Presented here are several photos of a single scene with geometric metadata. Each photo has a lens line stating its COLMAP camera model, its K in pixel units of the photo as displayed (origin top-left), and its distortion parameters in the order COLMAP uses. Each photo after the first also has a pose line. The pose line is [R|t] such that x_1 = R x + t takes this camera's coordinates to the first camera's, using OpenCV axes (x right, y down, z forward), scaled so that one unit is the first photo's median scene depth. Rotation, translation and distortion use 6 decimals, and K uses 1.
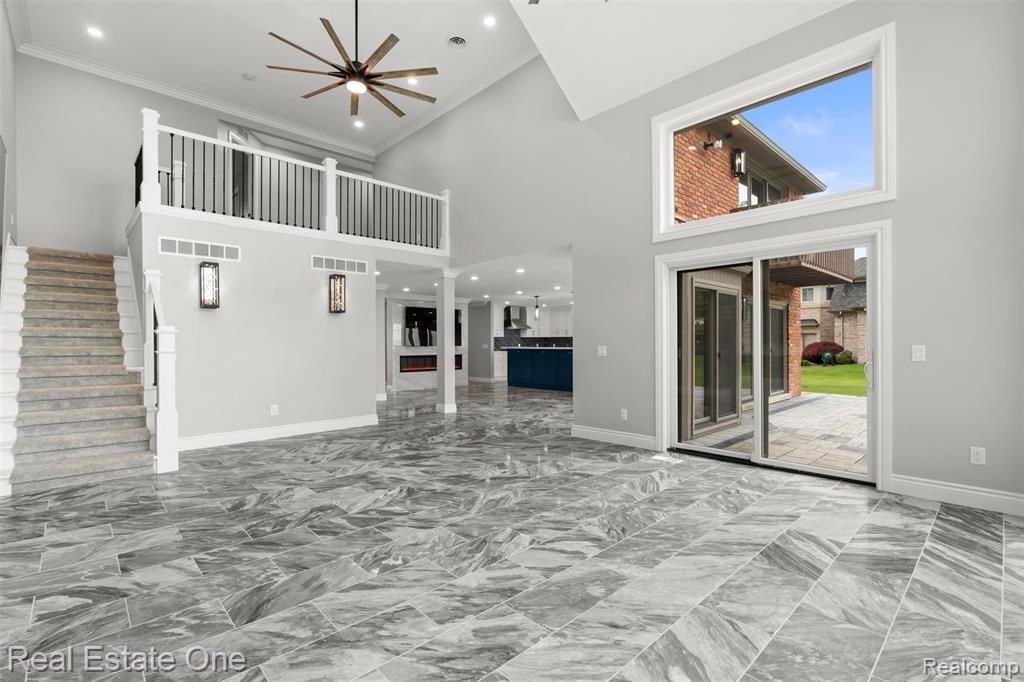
lens RADIAL K [[469.5, 0, 508.6], [0, 469.5, 340.4], [0, 0, 1]] dist [-0.005781, 0.002692]
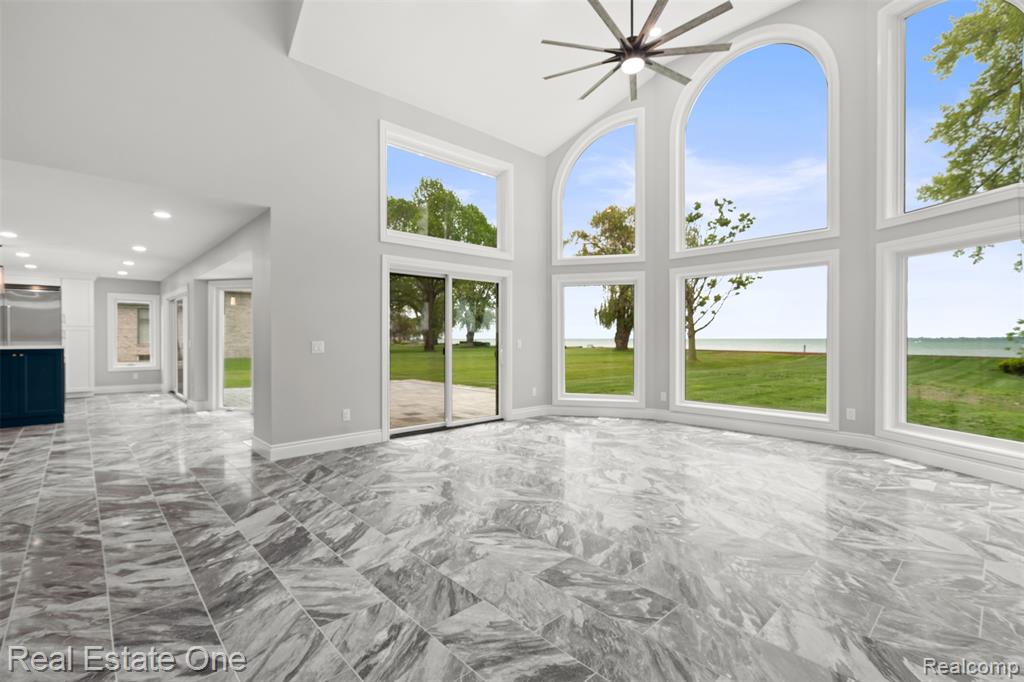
lens RADIAL K [[469.5, 0, 505.7], [0, 469.5, 343.8], [0, 0, 1]] dist [-0.005781, 0.002692]
pose [[-0.001015, -0.008254, 0.999965, -1.082055], [-0.005995, 0.999948, 0.008248, 0.010595], [-0.999982, -0.005987, -0.001064, 1.081800]]
